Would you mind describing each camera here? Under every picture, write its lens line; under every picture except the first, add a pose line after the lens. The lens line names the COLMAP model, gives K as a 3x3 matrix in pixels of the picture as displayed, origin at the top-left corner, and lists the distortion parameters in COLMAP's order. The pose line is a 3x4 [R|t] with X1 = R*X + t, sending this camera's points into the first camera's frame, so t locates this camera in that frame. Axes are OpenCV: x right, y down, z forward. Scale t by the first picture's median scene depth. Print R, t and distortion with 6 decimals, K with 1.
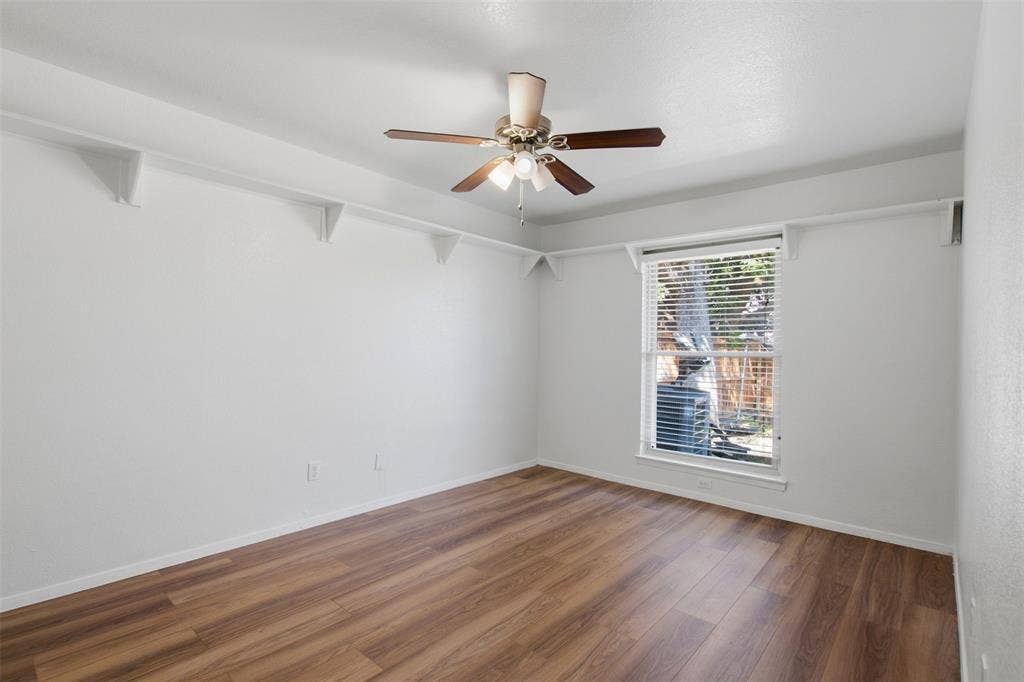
lens RADIAL K [[474.2, 0, 512.9], [0, 474.2, 346.7], [0, 0, 1]] dist [0.009150, 0.000128]
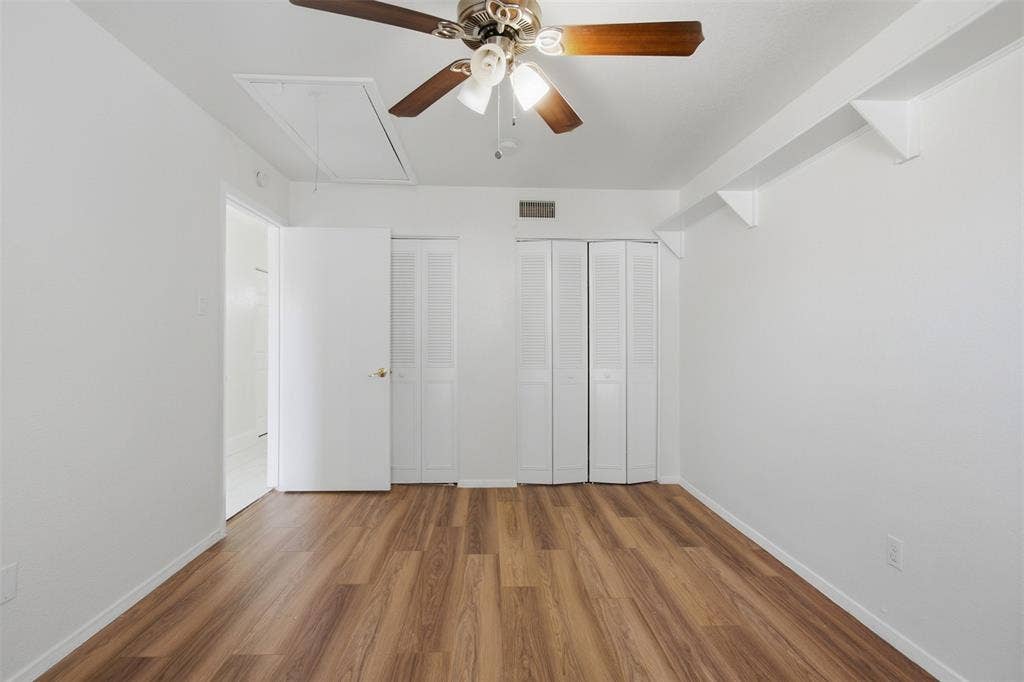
lens RADIAL K [[474.2, 0, 512.9], [0, 474.2, 346.7], [0, 0, 1]] dist [0.009150, 0.000128]
pose [[-0.717185, -0.016702, -0.696682, 0.558509], [-0.020297, 0.999789, -0.003075, 0.022635], [0.696587, 0.011935, -0.717373, 1.750340]]
